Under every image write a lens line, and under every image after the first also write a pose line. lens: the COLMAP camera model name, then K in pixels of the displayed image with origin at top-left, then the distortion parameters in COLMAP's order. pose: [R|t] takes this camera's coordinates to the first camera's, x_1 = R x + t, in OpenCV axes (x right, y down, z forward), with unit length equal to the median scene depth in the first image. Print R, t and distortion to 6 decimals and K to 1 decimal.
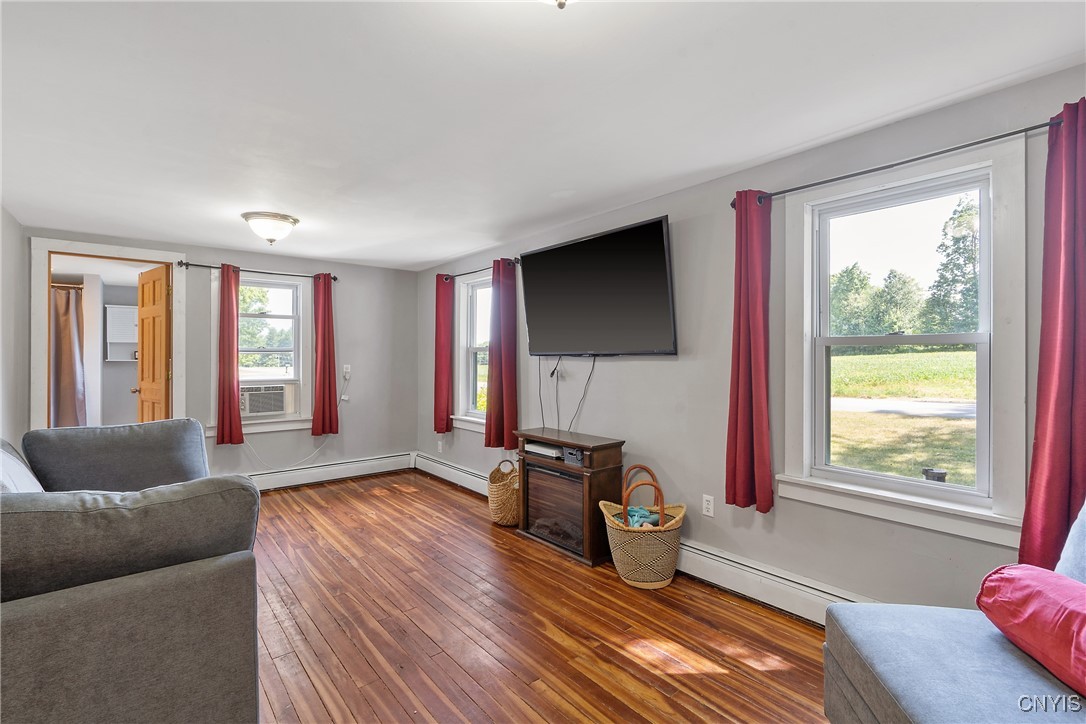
lens RADIAL K [[494.3, 0, 543.7], [0, 494.3, 357.9], [0, 0, 1]] dist [-0.004208, 0.001151]
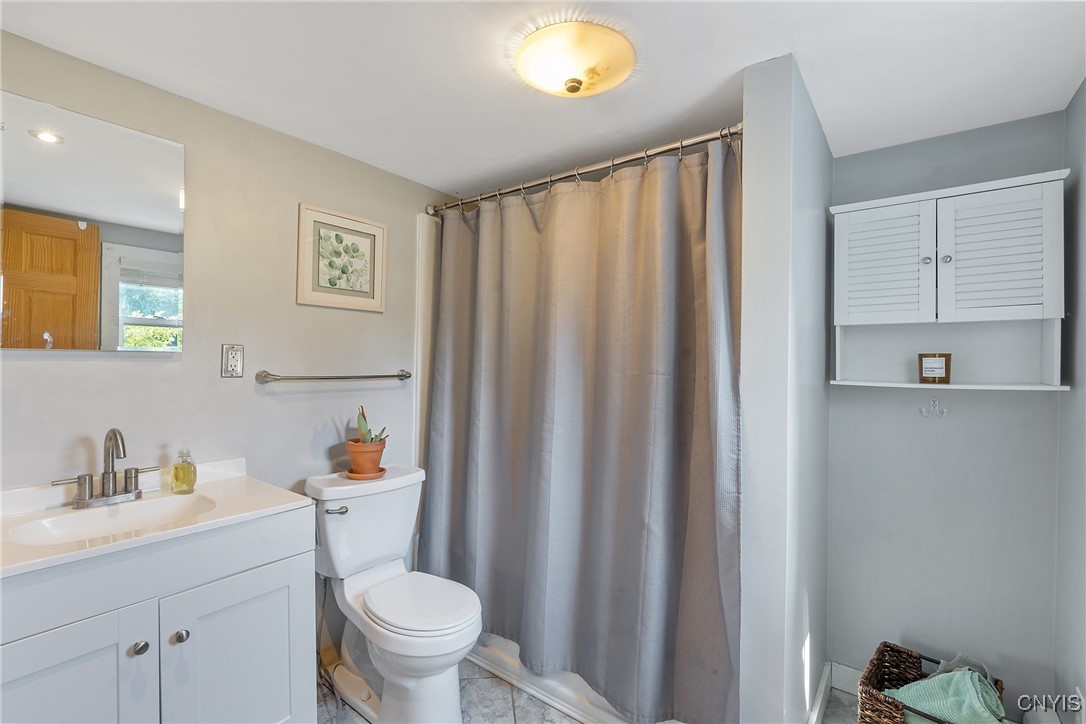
lens RADIAL K [[494.3, 0, 543.0], [0, 494.3, 361.3], [0, 0, 1]] dist [-0.004208, 0.001151]
pose [[0.228208, -0.003647, -0.973606, -0.626747], [-0.009928, 0.999932, -0.006072, -0.004814], [0.973562, 0.011052, 0.228156, 0.753126]]
